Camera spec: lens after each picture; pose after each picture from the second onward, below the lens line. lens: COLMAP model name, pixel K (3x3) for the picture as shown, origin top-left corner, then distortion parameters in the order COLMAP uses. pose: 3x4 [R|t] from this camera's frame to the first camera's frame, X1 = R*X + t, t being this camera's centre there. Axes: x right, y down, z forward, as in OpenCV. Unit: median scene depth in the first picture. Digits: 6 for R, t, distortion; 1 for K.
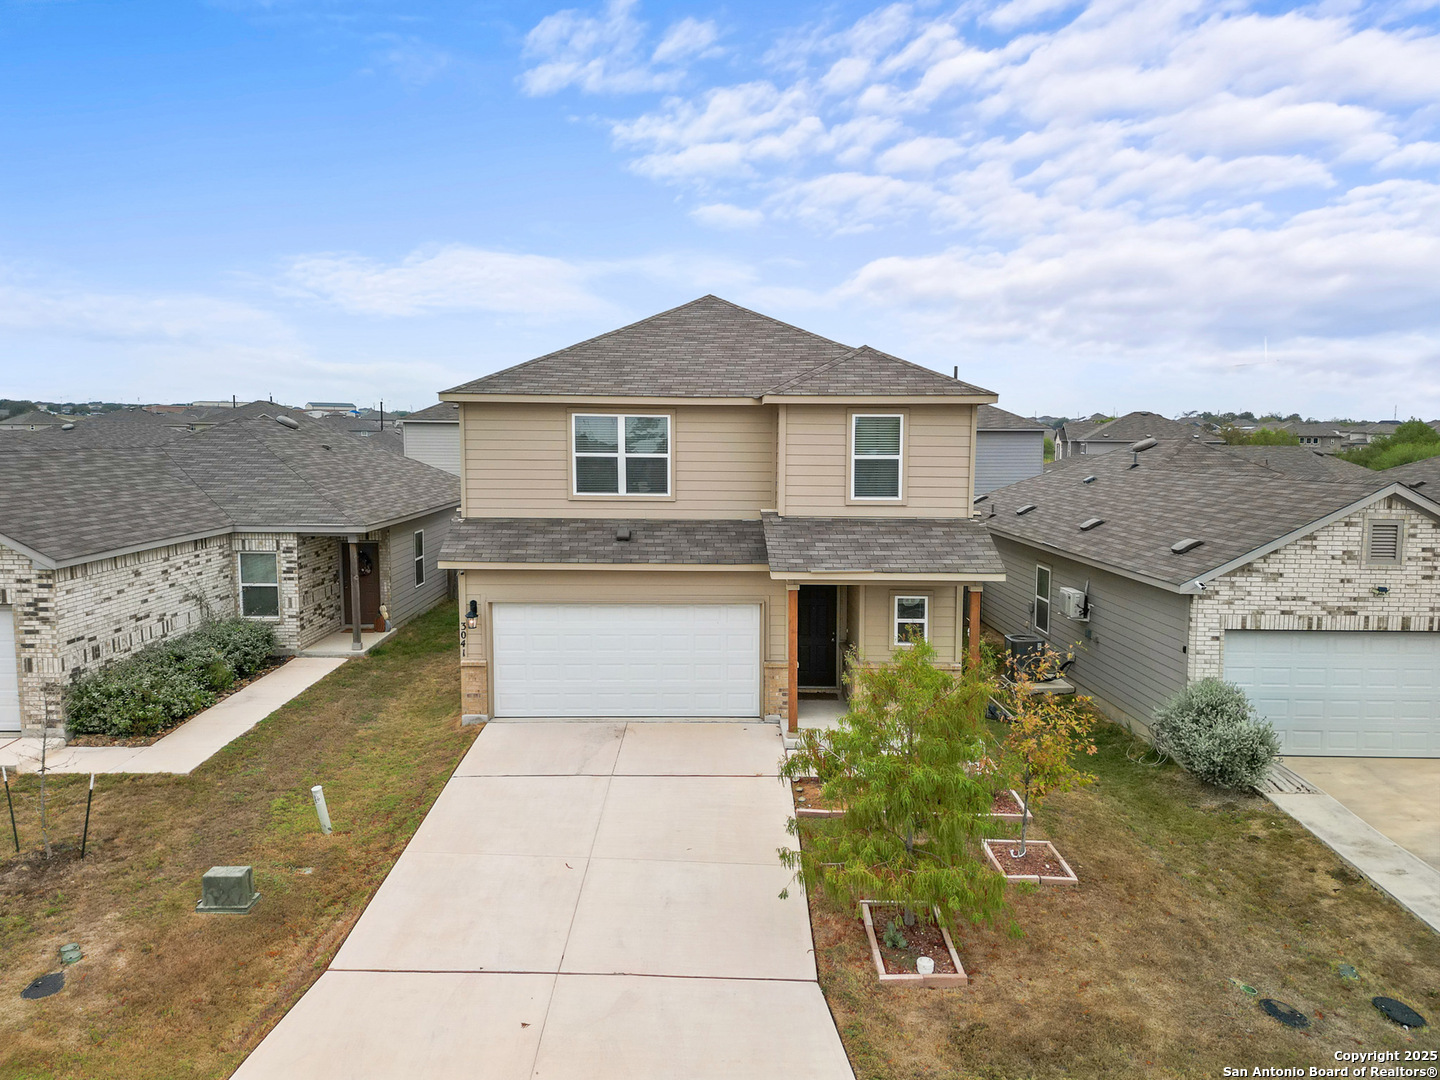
lens RADIAL K [[1005.9, 0, 727.2], [0, 1005.9, 540.3], [0, 0, 1]] dist [0.048731, -0.025995]
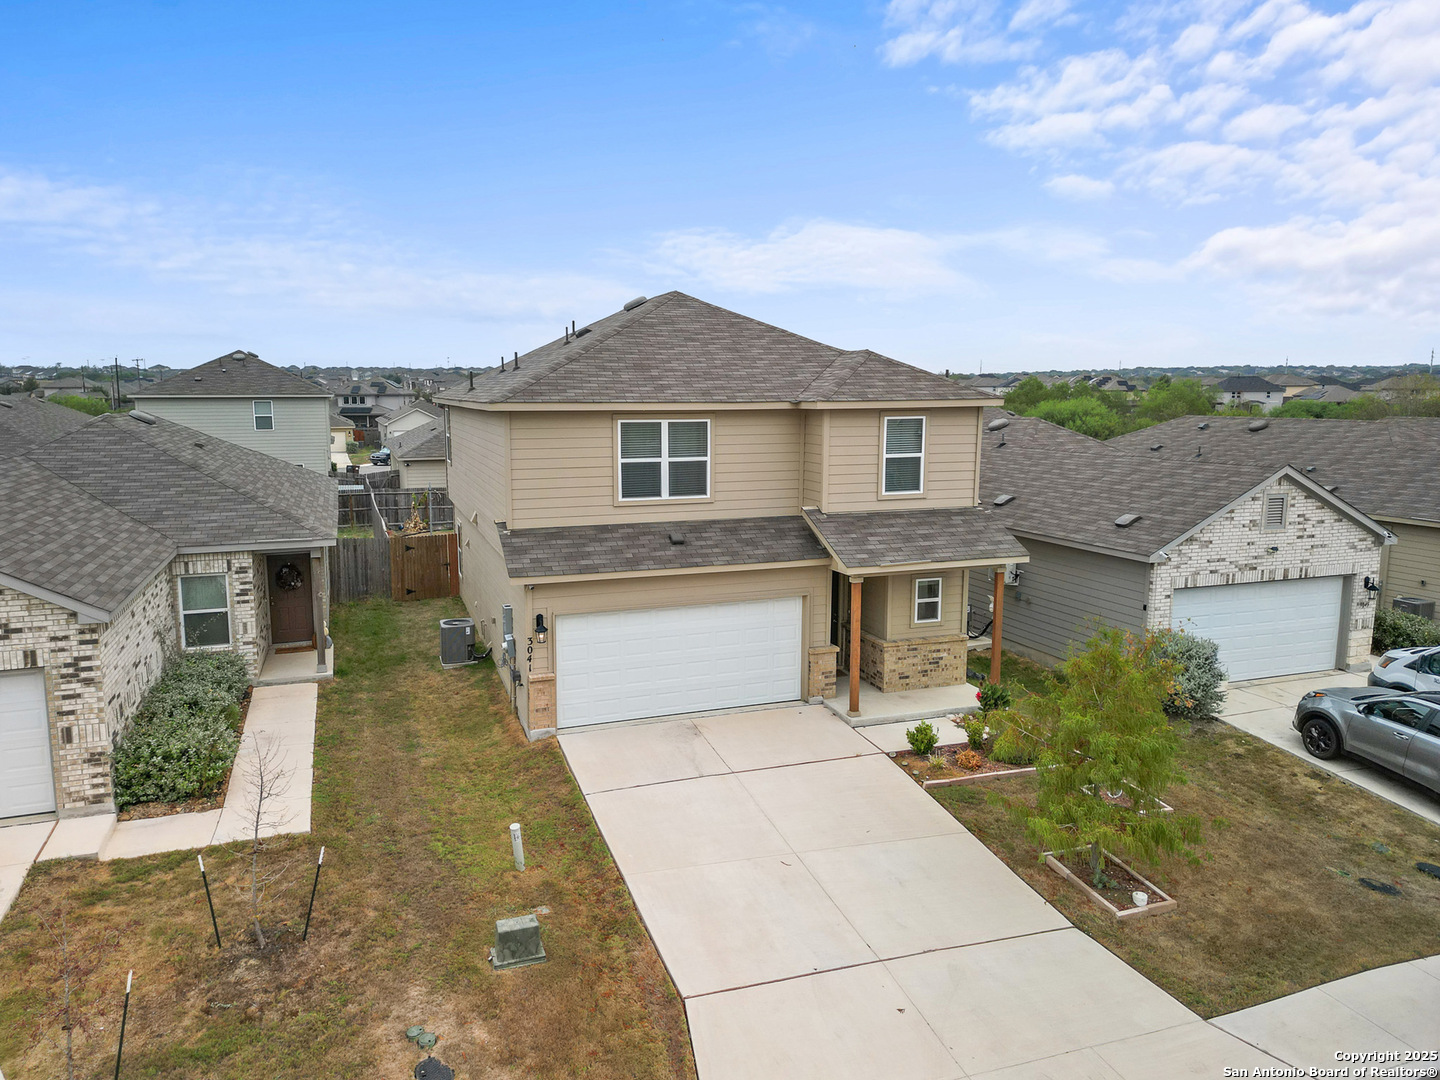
lens RADIAL K [[1005.9, 0, 717.6], [0, 1005.9, 537.2], [0, 0, 1]] dist [0.048731, -0.025995]
pose [[0.945518, -0.058073, 0.320350, -0.409901], [0.043951, 0.997724, 0.051145, -0.059877], [-0.322591, -0.034278, 0.945918, 0.019703]]
